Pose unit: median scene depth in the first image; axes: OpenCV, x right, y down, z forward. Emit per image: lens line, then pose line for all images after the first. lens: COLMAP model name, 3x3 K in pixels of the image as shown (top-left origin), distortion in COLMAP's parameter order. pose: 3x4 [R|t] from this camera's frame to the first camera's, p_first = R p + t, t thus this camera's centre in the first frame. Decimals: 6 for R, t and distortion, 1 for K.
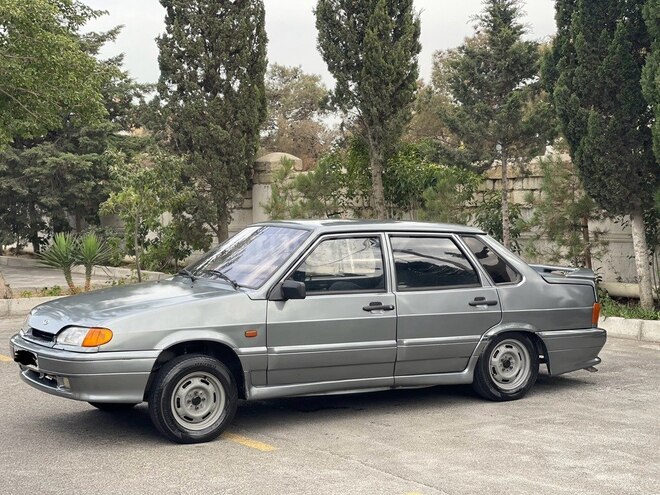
lens RADIAL K [[1219.2, 0, 330.0], [0, 1219.2, 247.5], [0, 0, 1]] dist [0.159720, 0.088779]
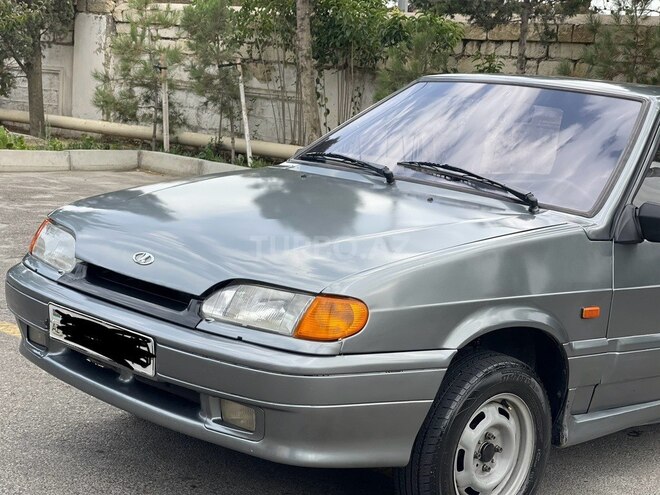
lens RADIAL K [[1219.2, 0, 330.0], [0, 1219.2, 247.5], [0, 0, 1]] dist [0.159720, 0.088779]
pose [[0.962471, 0.057606, 0.265200, -0.288798], [-0.086696, 0.991272, 0.099316, 0.007249], [-0.257164, -0.118581, 0.959065, 0.571309]]
